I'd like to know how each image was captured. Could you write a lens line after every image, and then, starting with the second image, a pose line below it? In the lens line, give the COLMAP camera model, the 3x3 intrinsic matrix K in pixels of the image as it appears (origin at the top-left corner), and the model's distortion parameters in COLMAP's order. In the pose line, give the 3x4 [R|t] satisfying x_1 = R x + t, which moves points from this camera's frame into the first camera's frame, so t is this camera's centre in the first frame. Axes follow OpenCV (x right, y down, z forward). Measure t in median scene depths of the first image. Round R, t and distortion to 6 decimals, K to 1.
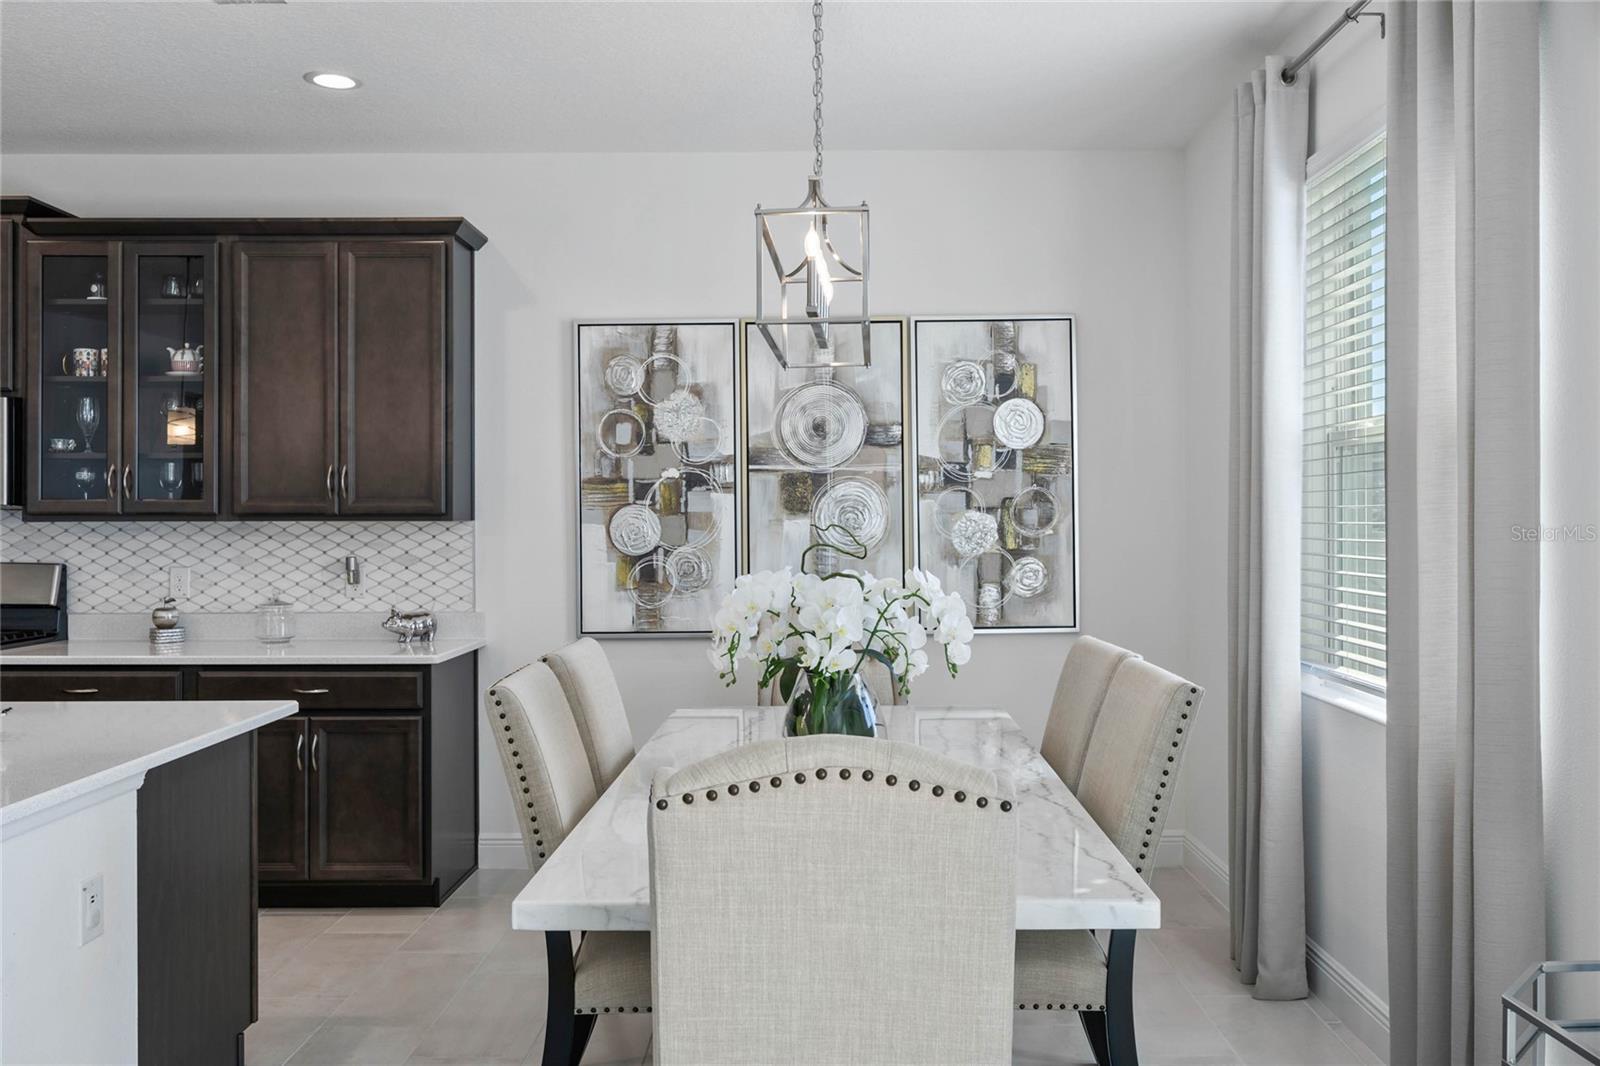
lens RADIAL K [[1278.9, 0, 801.4], [0, 1278.9, 513.1], [0, 0, 1]] dist [0.003468, 0.004517]
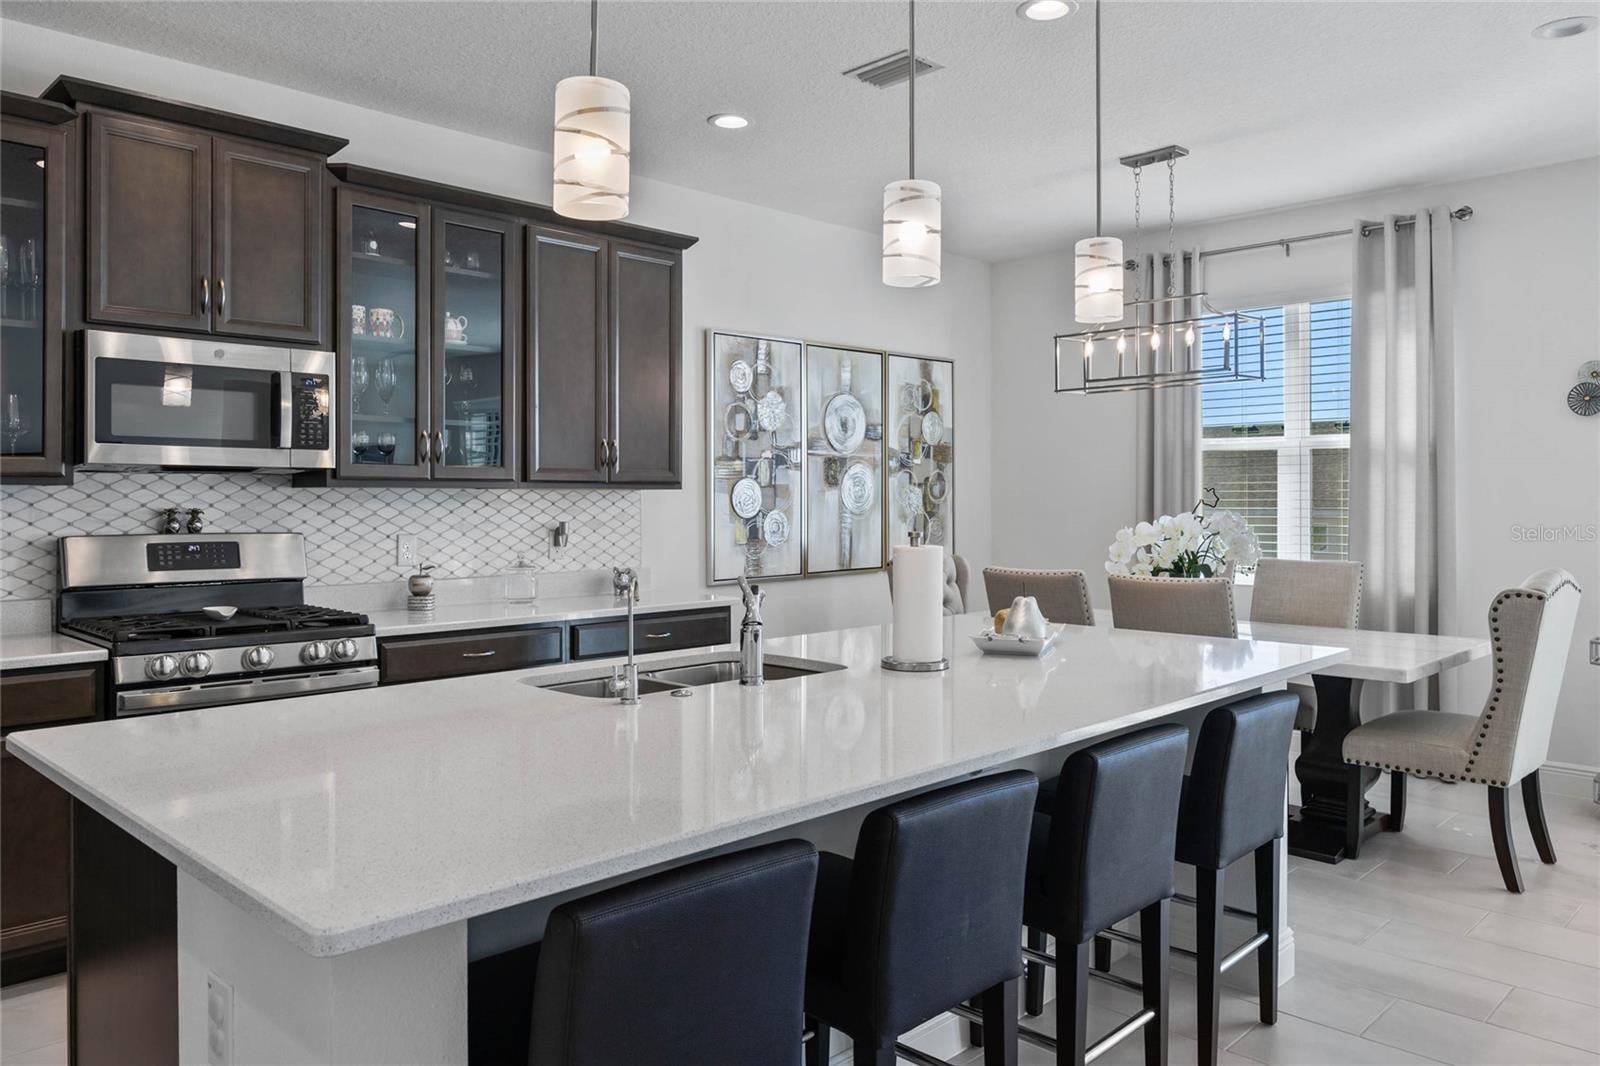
lens RADIAL K [[1145.7, 0, 796.3], [0, 1145.7, 503.2], [0, 0, 1]] dist [0.000618, 0.000759]
pose [[0.700201, -0.000787, 0.713946, -0.912923], [-0.001136, 0.999997, 0.002217, 0.015679], [-0.713945, -0.002363, 0.700198, 0.163999]]
